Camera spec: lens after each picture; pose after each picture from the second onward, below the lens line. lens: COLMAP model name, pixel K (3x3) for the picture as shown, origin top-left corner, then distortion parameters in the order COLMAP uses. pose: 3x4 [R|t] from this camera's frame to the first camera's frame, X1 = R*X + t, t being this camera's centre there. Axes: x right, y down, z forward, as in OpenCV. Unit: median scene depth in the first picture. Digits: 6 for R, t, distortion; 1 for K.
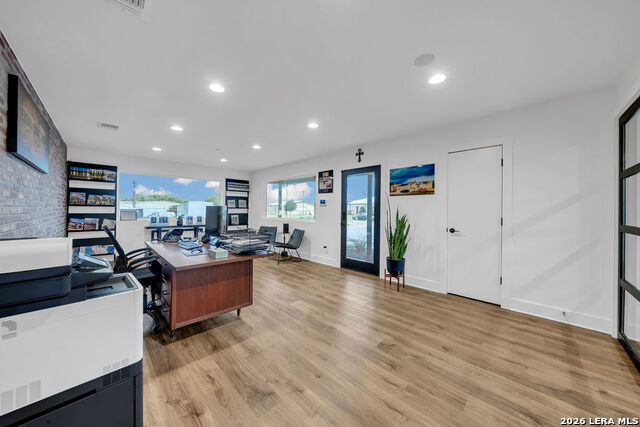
lens RADIAL K [[219.0, 0, 319.1], [0, 219.0, 211.9], [0, 0, 1]] dist [-0.002307, -0.000232]
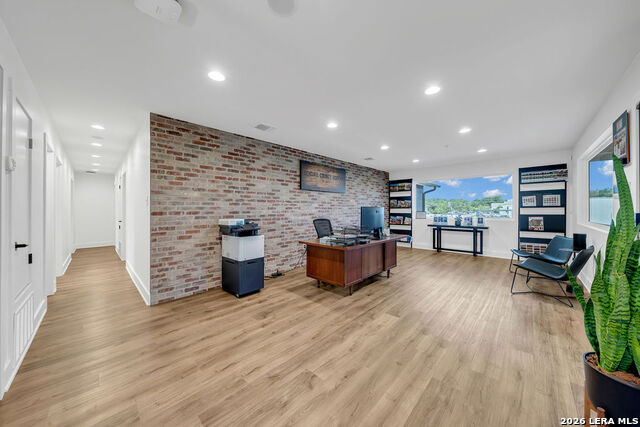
lens RADIAL K [[219.0, 0, 319.1], [0, 219.0, 210.7], [0, 0, 1]] dist [-0.002307, -0.000232]
pose [[0.019765, -0.005462, -0.999790, 0.478405], [-0.003682, 0.999978, -0.005536, 0.001200], [0.999798, 0.003790, 0.019745, 0.440791]]
